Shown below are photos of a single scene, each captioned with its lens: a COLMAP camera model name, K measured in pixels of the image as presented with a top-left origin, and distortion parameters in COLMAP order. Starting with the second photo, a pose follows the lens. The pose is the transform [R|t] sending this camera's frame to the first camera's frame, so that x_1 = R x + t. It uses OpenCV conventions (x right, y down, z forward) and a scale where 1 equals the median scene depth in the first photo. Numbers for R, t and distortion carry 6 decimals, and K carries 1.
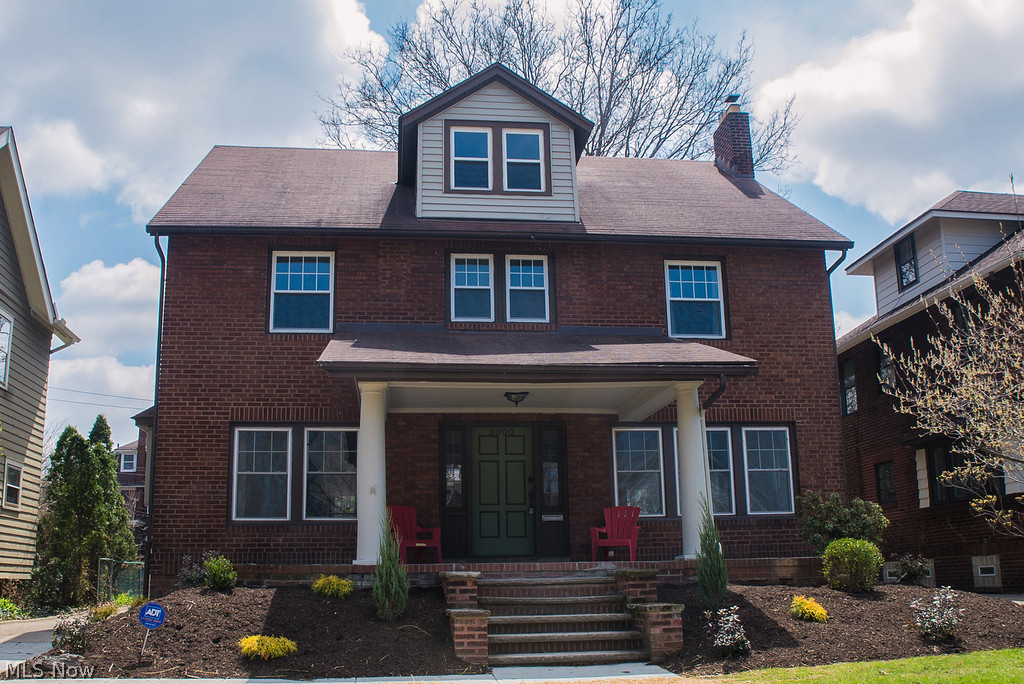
lens RADIAL K [[976.3, 0, 511.8], [0, 976.3, 348.6], [0, 0, 1]] dist [-0.094177, 0.000000]
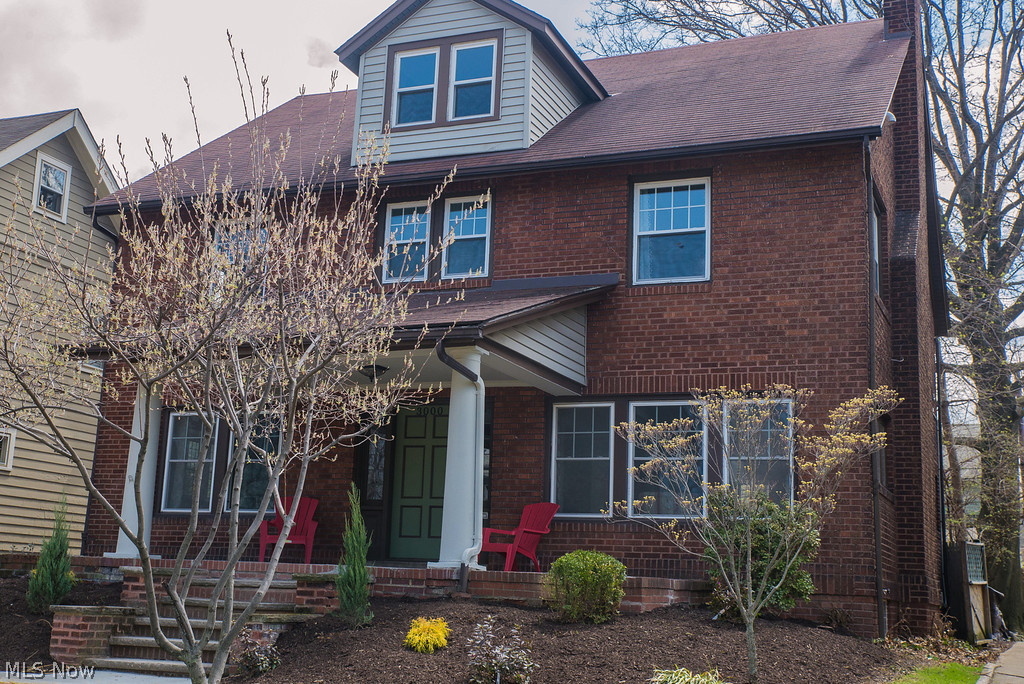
lens RADIAL K [[1276.5, 0, 508.3], [0, 1276.5, 300.2], [0, 0, 1]] dist [0.037961, 0.000000]
pose [[0.865788, -0.060082, -0.496791, 0.573427], [0.060718, 0.998044, -0.014885, 0.009974], [0.496713, -0.017277, 0.867743, 0.076736]]
